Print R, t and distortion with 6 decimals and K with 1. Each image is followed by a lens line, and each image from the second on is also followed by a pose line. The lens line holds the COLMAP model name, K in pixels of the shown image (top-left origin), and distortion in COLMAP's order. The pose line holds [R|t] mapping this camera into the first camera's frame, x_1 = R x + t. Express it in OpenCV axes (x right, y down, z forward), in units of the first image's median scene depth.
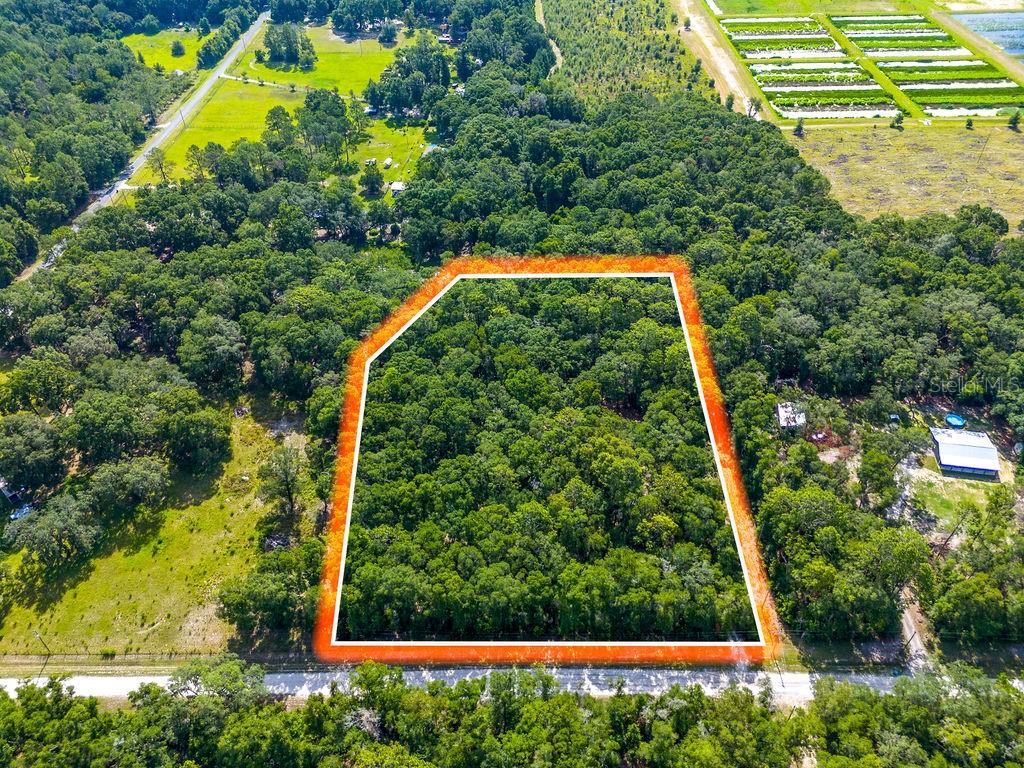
lens RADIAL K [[756.6, 0, 512.0], [0, 756.6, 384.0], [0, 0, 1]] dist [0.059157, -0.041171]
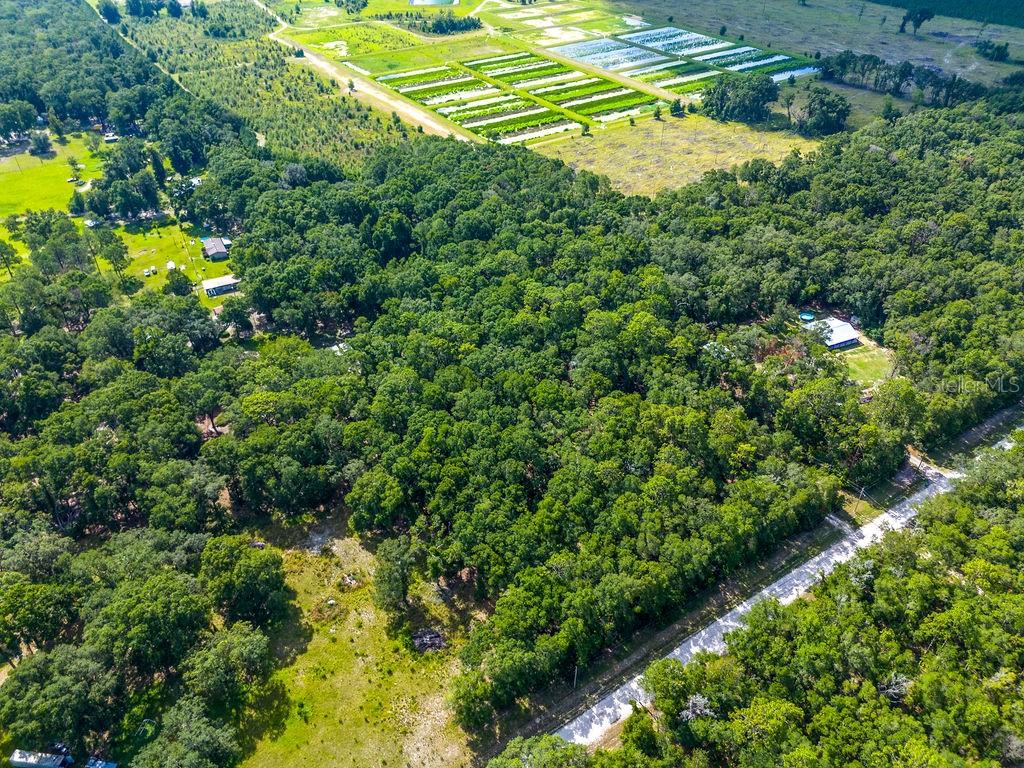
lens RADIAL K [[756.6, 0, 512.0], [0, 756.6, 384.0], [0, 0, 1]] dist [0.059157, -0.041171]
pose [[0.827019, -0.328324, 0.456337, -0.299790], [0.364144, 0.931288, 0.010102, -0.026679], [-0.428298, 0.157818, 0.889749, 0.052348]]
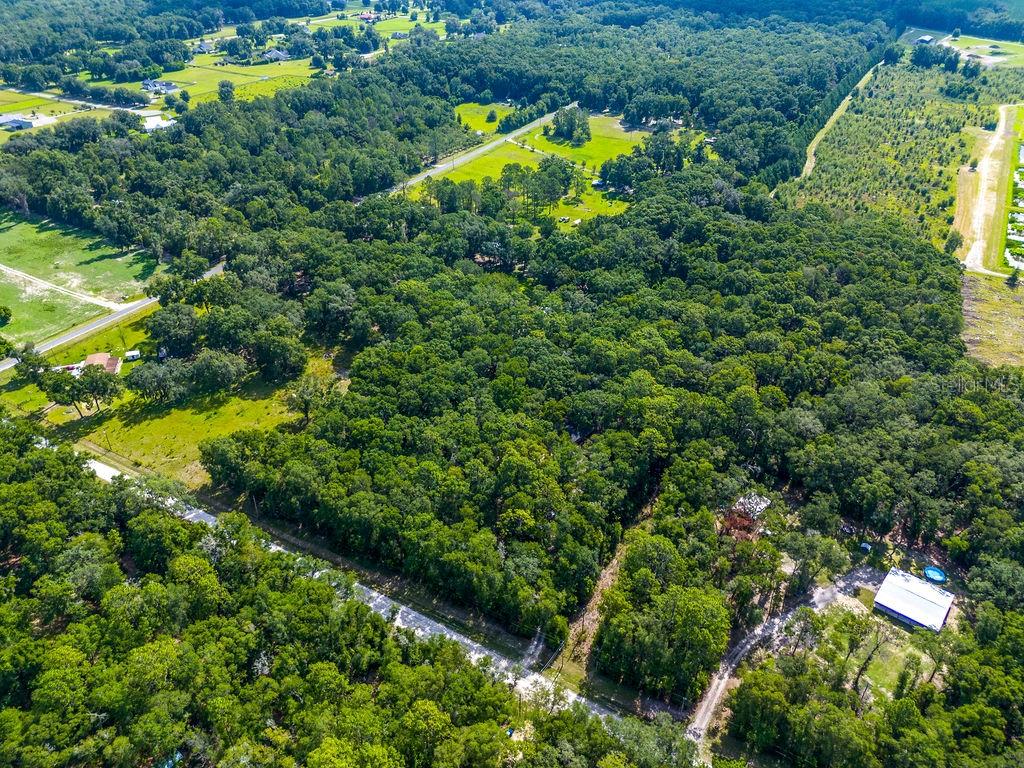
lens RADIAL K [[756.6, 0, 512.0], [0, 756.6, 384.0], [0, 0, 1]] dist [0.059157, -0.041171]
pose [[0.868798, 0.281661, -0.407255, 0.291385], [-0.332583, 0.941257, -0.058520, 0.035431], [0.366849, 0.186288, 0.911438, -0.020384]]
